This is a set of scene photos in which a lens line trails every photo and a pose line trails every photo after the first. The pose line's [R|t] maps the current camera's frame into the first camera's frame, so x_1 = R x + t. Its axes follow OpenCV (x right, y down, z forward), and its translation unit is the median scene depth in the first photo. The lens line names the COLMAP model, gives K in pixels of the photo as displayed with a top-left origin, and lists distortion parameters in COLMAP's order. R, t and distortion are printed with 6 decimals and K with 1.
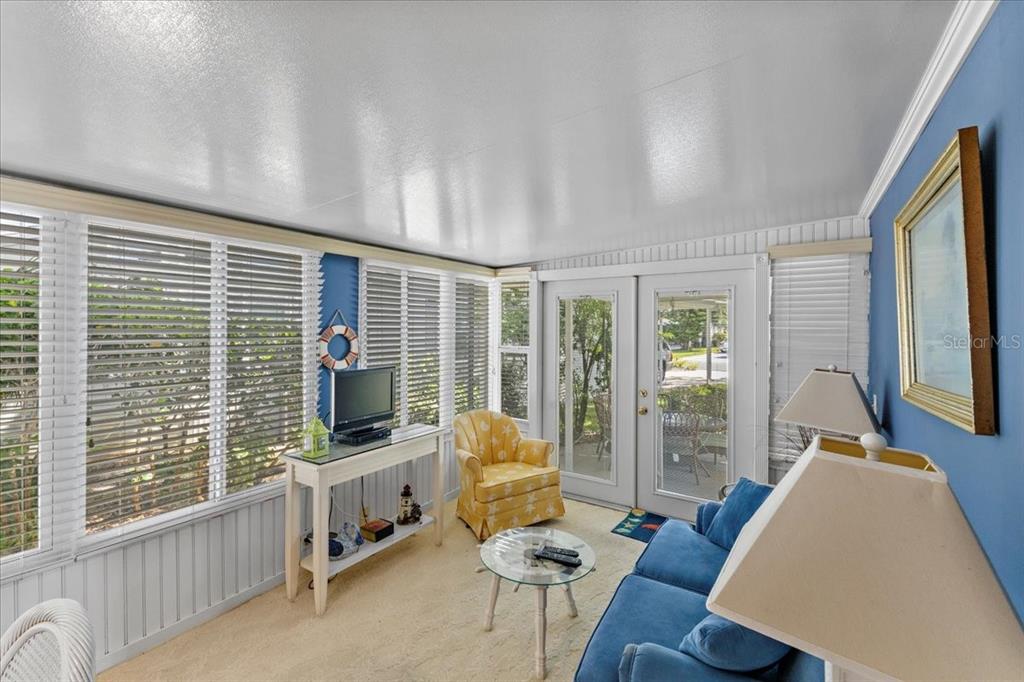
lens RADIAL K [[443.3, 0, 510.3], [0, 443.3, 337.7], [0, 0, 1]] dist [0.002833, 0.000306]
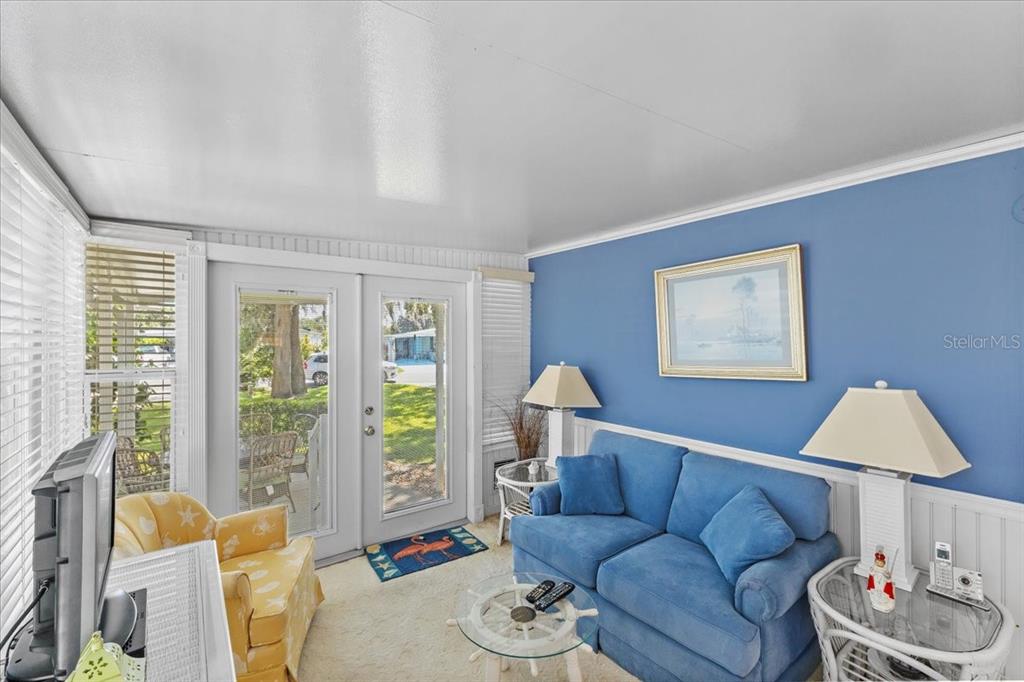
lens RADIAL K [[443.3, 0, 510.3], [0, 443.3, 337.7], [0, 0, 1]] dist [0.002833, 0.000306]
pose [[0.320902, -0.000996, 0.947112, -0.452372], [0.020862, 0.999764, -0.006017, -0.005644], [-0.946883, 0.021690, 0.320847, 0.475584]]
